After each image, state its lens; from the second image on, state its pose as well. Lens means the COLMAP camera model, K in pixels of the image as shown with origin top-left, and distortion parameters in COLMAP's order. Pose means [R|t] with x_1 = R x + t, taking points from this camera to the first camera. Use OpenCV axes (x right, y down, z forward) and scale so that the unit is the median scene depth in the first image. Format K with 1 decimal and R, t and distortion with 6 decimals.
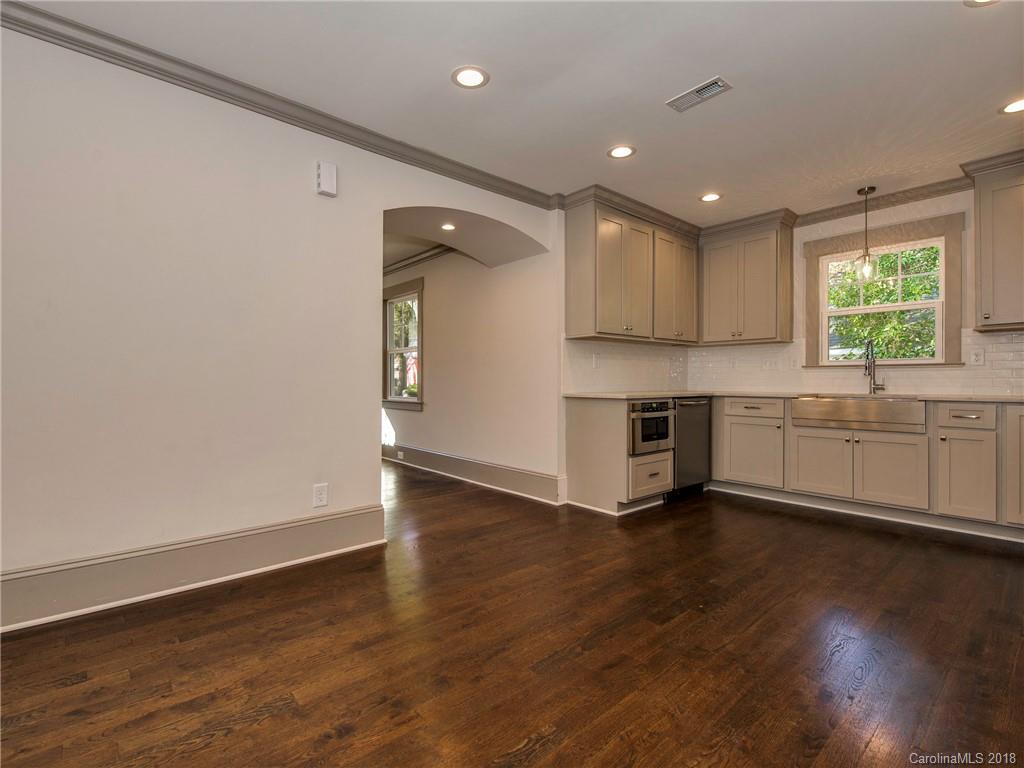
lens RADIAL K [[486.8, 0, 512.4], [0, 486.8, 379.5], [0, 0, 1]] dist [0.001150, -0.000565]
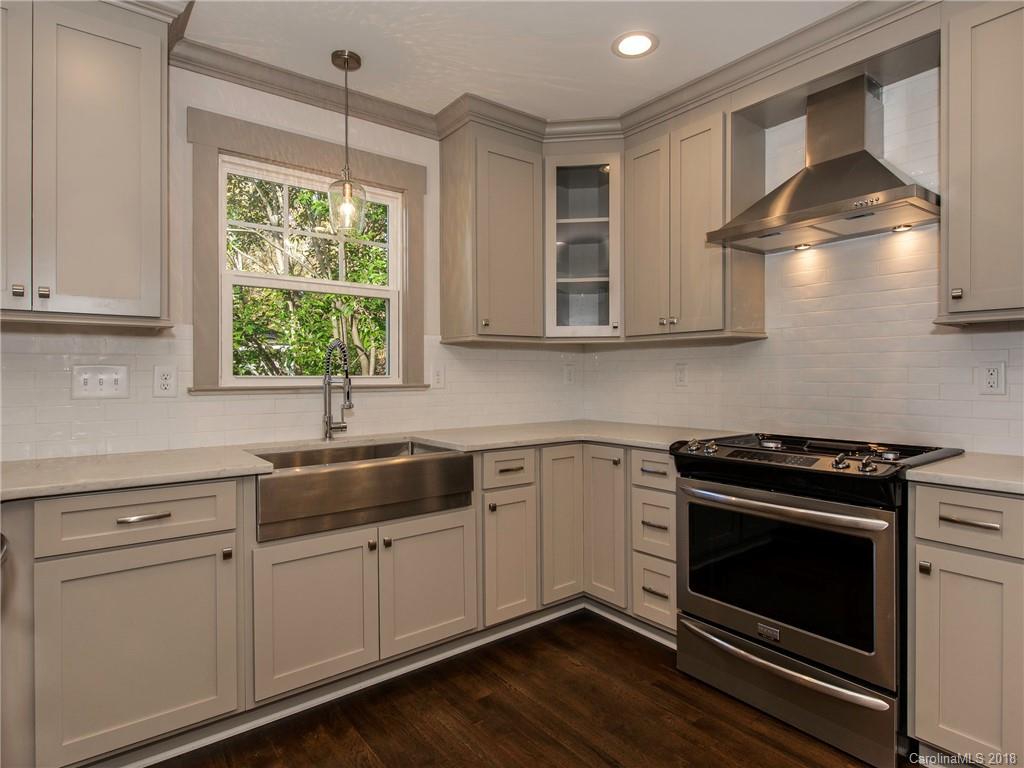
lens RADIAL K [[549.0, 0, 510.0], [0, 549.0, 380.7], [0, 0, 1]] dist [-0.003400, -0.000764]
pose [[0.064815, -0.010692, 0.997840, 0.137555], [0.000472, 0.999943, 0.010684, -0.044118], [-0.997897, -0.000221, 0.064816, 0.755361]]
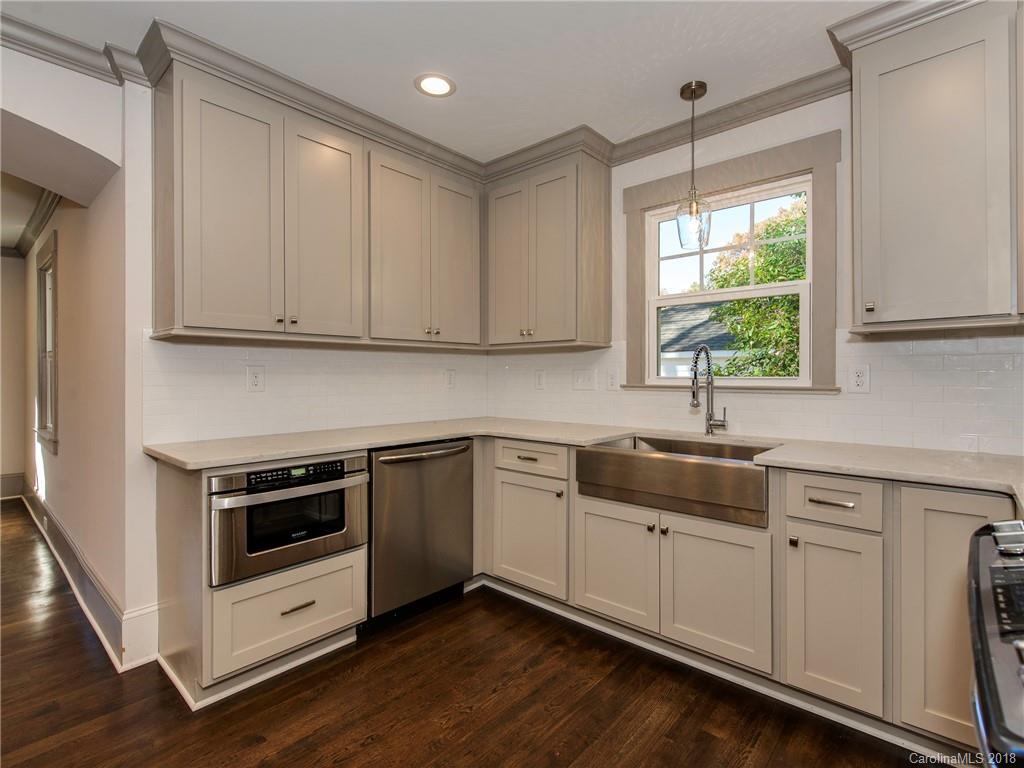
lens RADIAL K [[498.9, 0, 540.2], [0, 498.9, 375.2], [0, 0, 1]] dist [-0.002267, -0.000227]
pose [[0.987648, -0.001367, 0.156683, 0.434717], [0.000787, 0.999993, 0.003767, -0.047664], [-0.156687, -0.003597, 0.987642, 0.422036]]
